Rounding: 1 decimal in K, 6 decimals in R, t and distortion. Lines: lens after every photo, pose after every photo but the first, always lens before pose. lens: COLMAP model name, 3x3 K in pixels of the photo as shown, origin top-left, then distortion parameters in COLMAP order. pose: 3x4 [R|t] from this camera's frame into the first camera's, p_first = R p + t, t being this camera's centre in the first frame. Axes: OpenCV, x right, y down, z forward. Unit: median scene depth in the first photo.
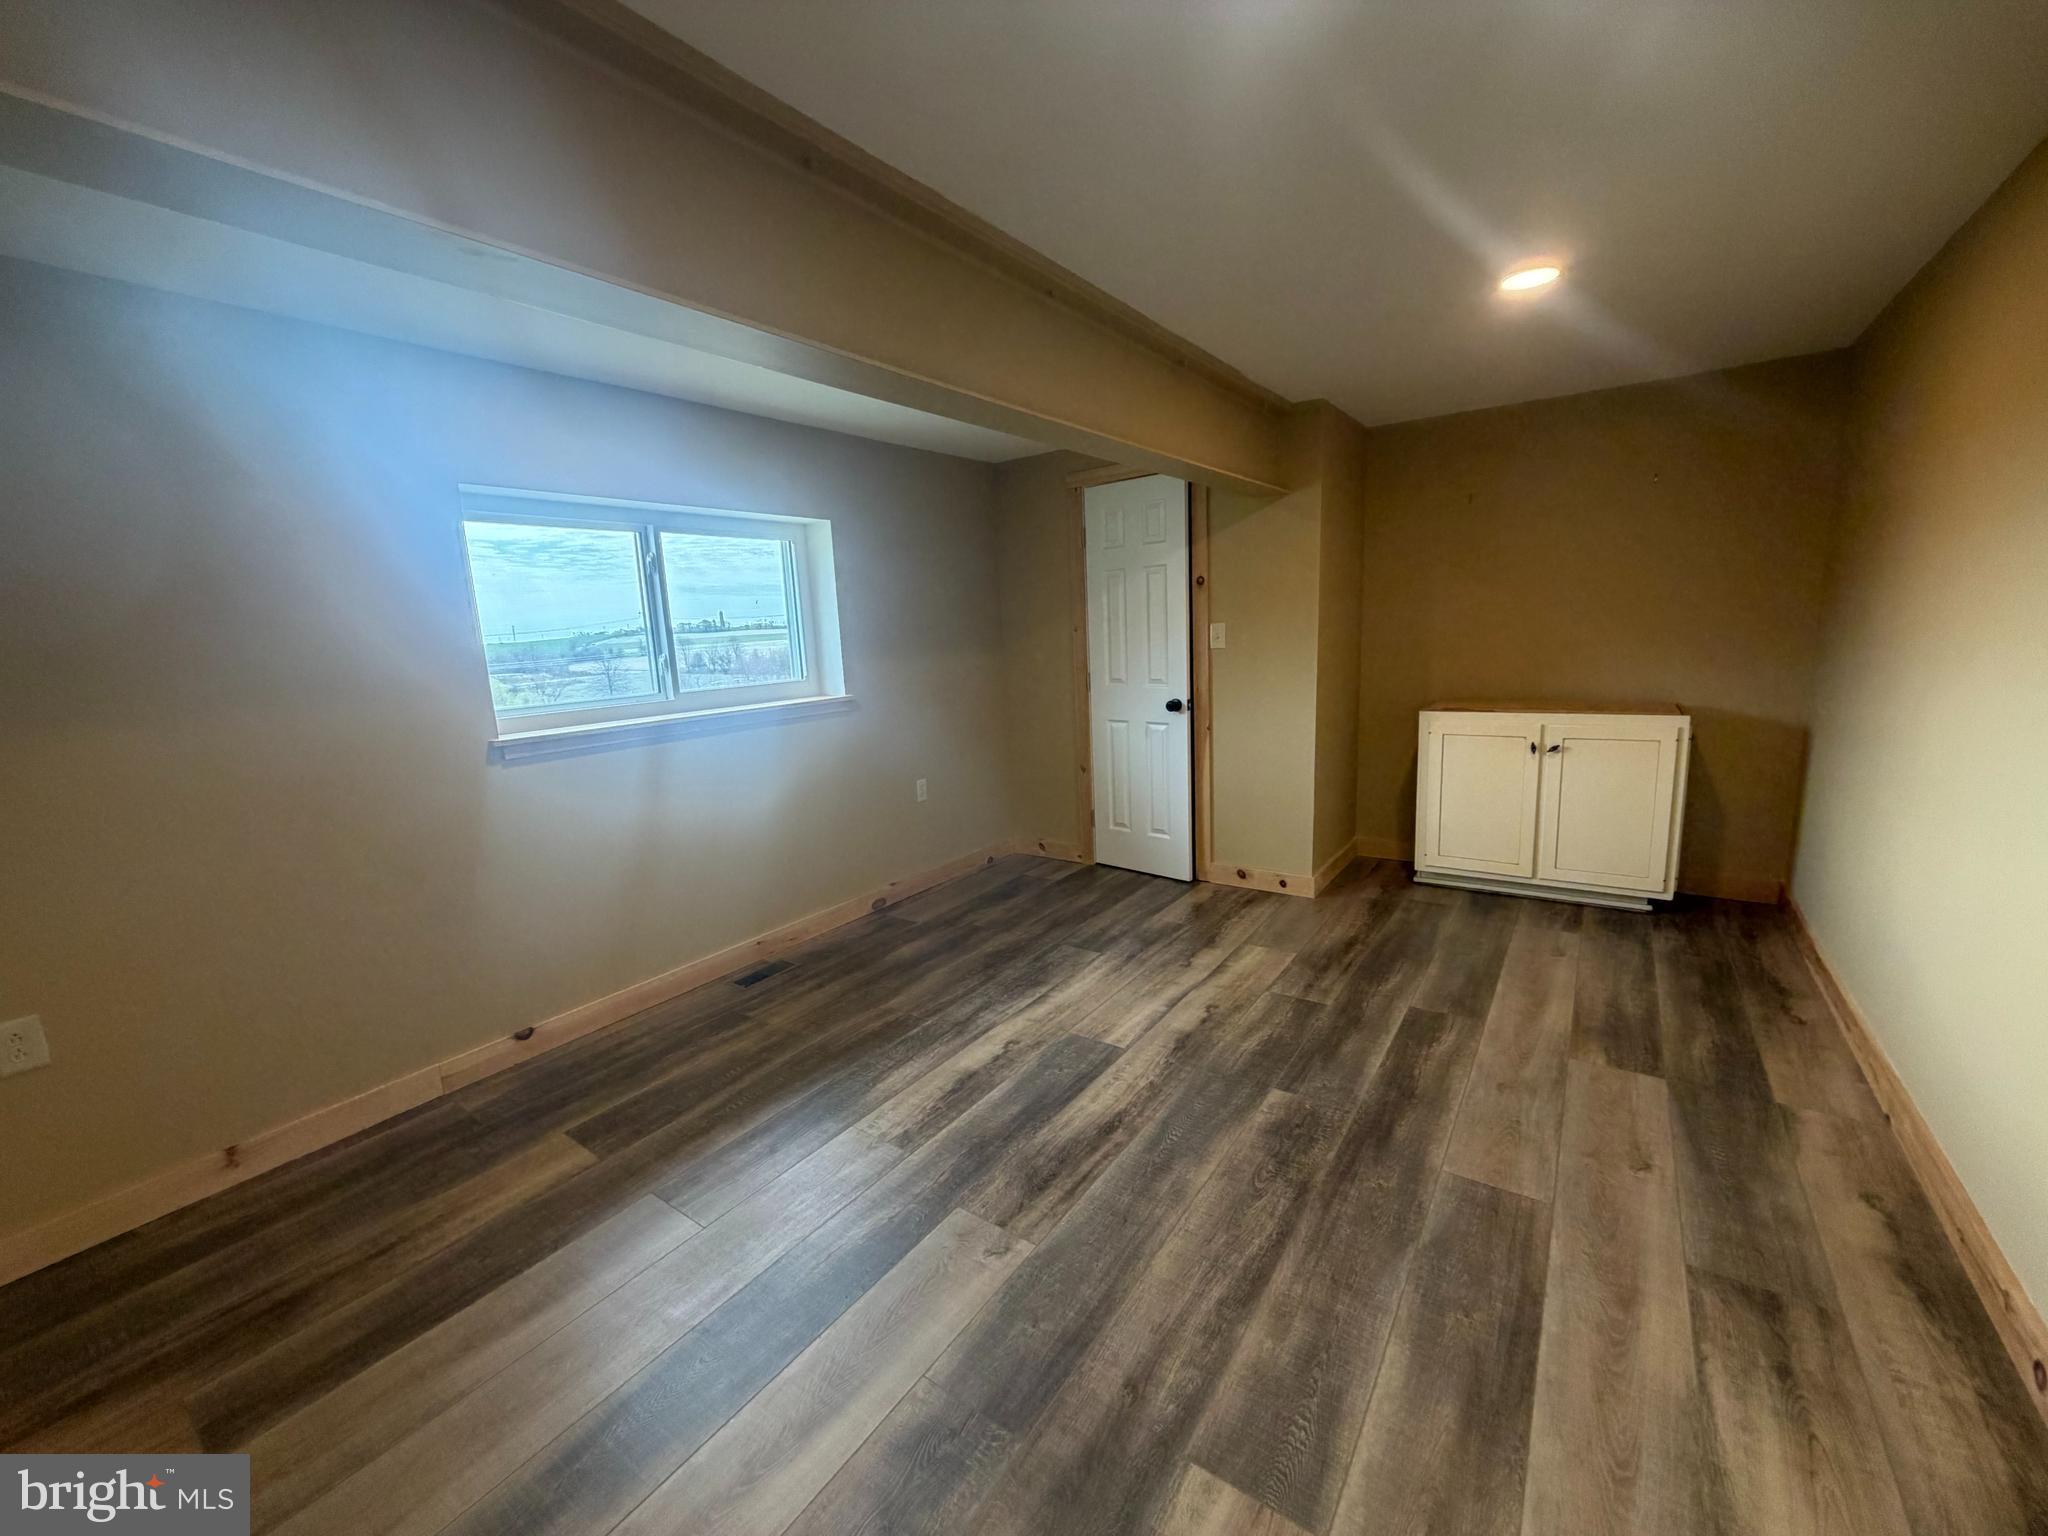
lens RADIAL K [[818.9, 0, 1021.8], [0, 818.9, 761.9], [0, 0, 1]] dist [-0.001904, 0.000594]
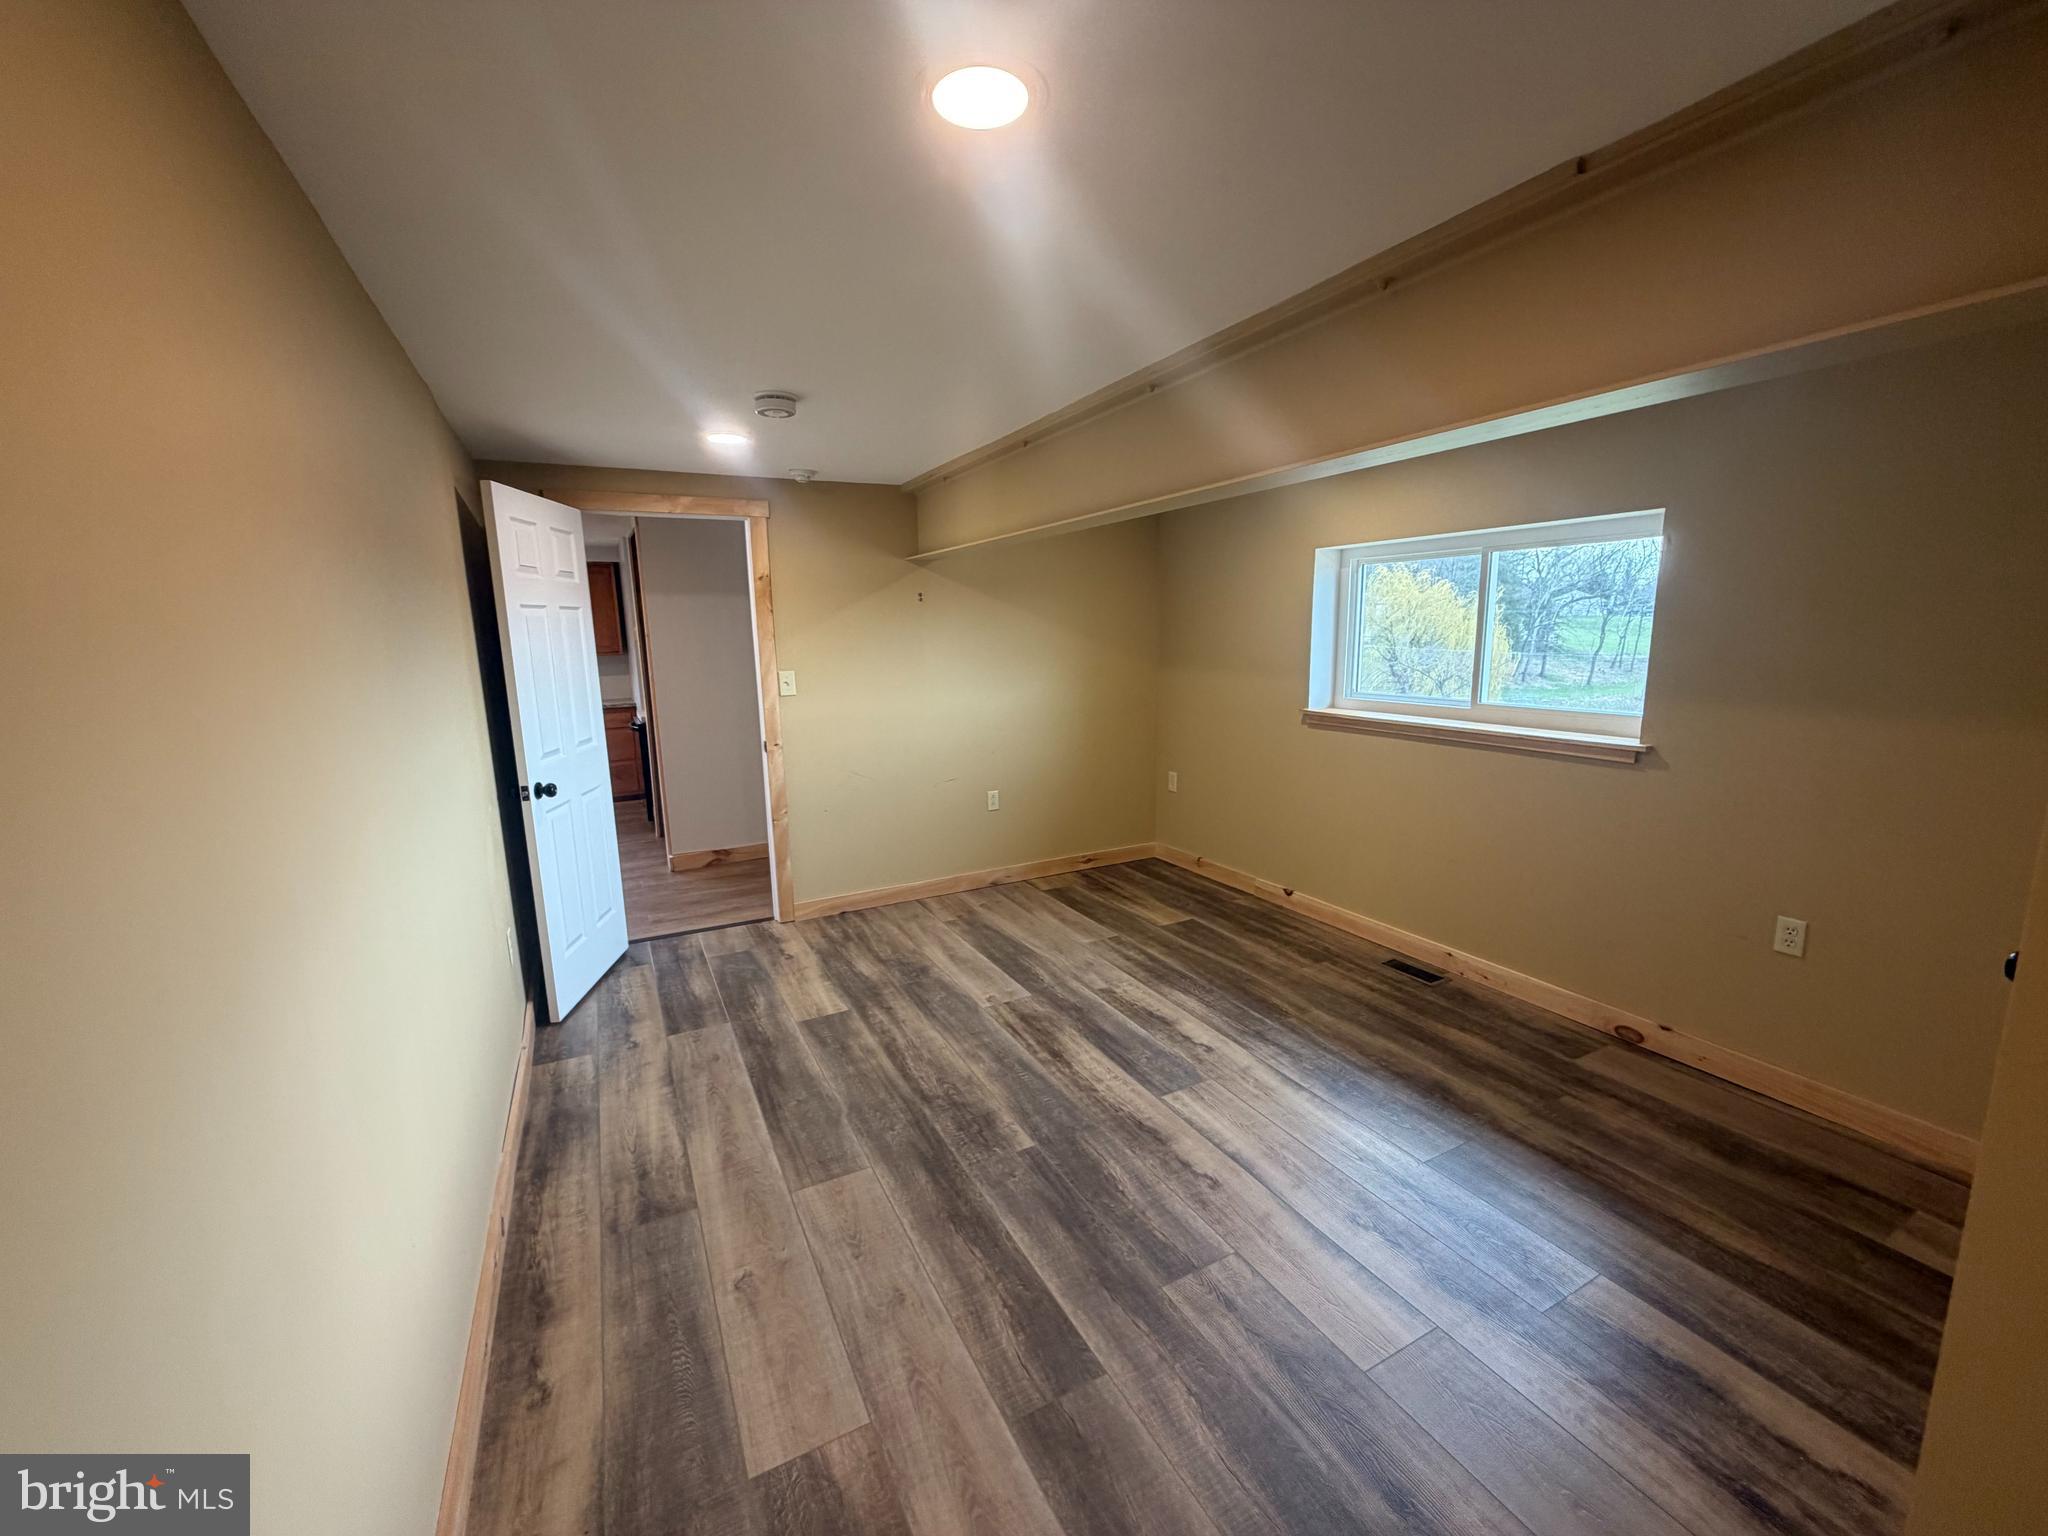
lens RADIAL K [[818.9, 0, 1021.8], [0, 818.9, 769.5], [0, 0, 1]] dist [-0.001904, 0.000594]
pose [[-0.454104, 0.208413, -0.866230, 1.225111], [-0.106475, 0.952593, 0.285009, -0.376953], [0.884564, 0.221655, -0.410385, 1.440923]]
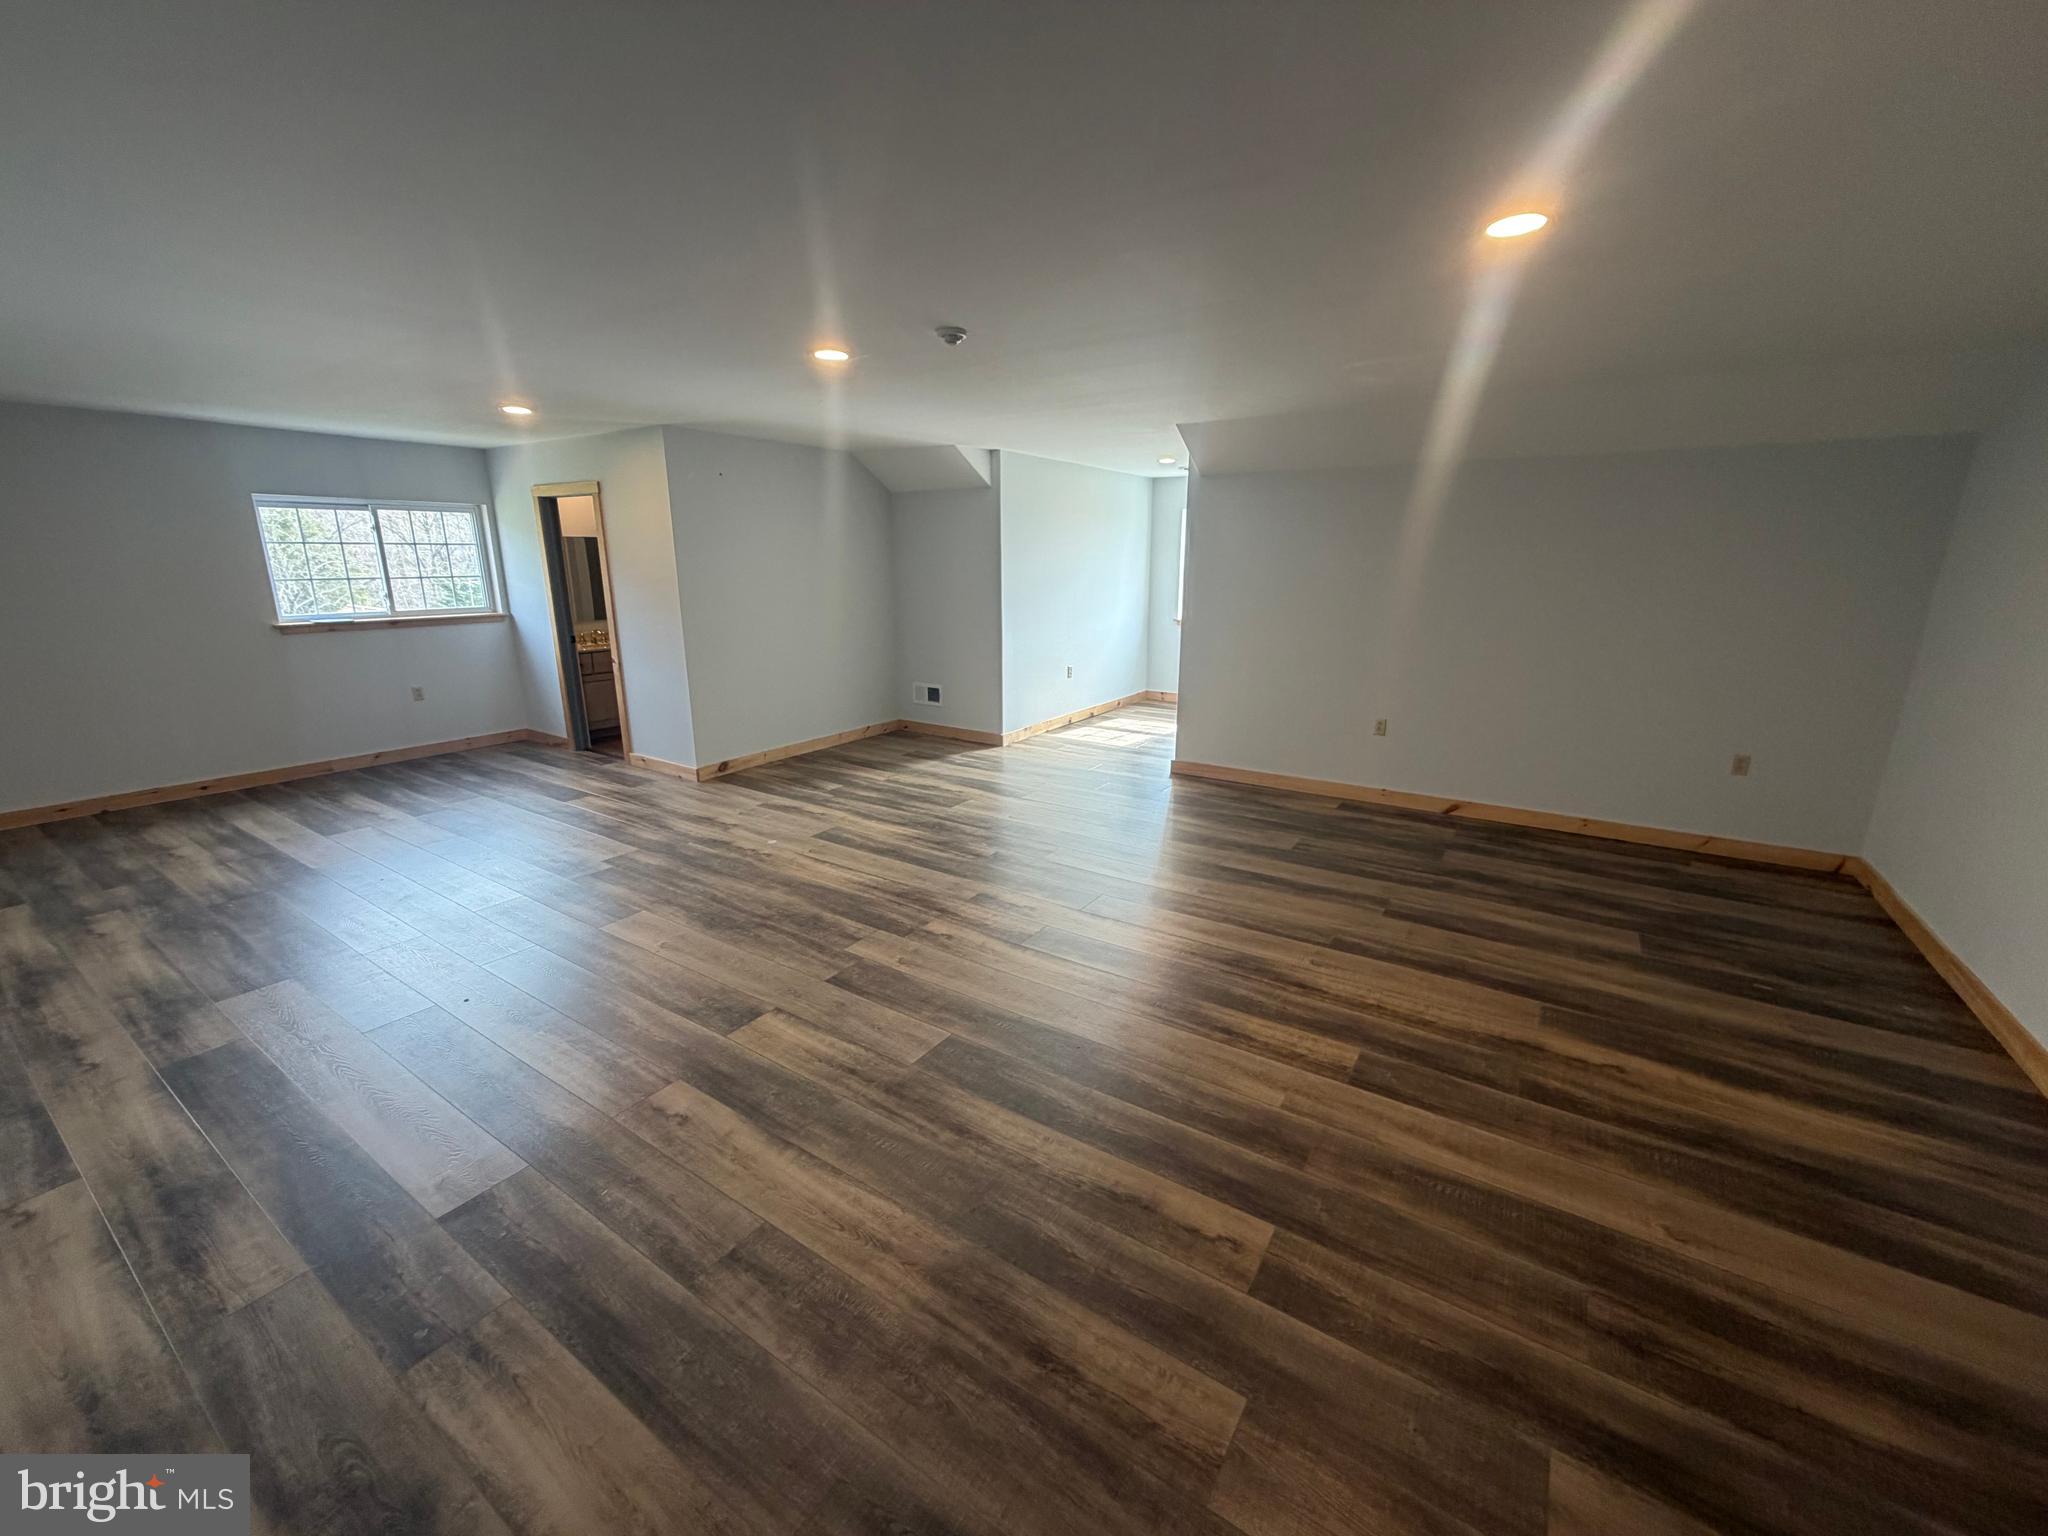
lens RADIAL K [[818.9, 0, 1030.7], [0, 818.9, 773.0], [0, 0, 1]] dist [-0.001904, 0.000594]
pose [[0.027114, 0.275269, -0.960985, 1.017374], [-0.158947, 0.950295, 0.267722, -0.285892], [0.986915, 0.145486, 0.069520, 0.982712]]
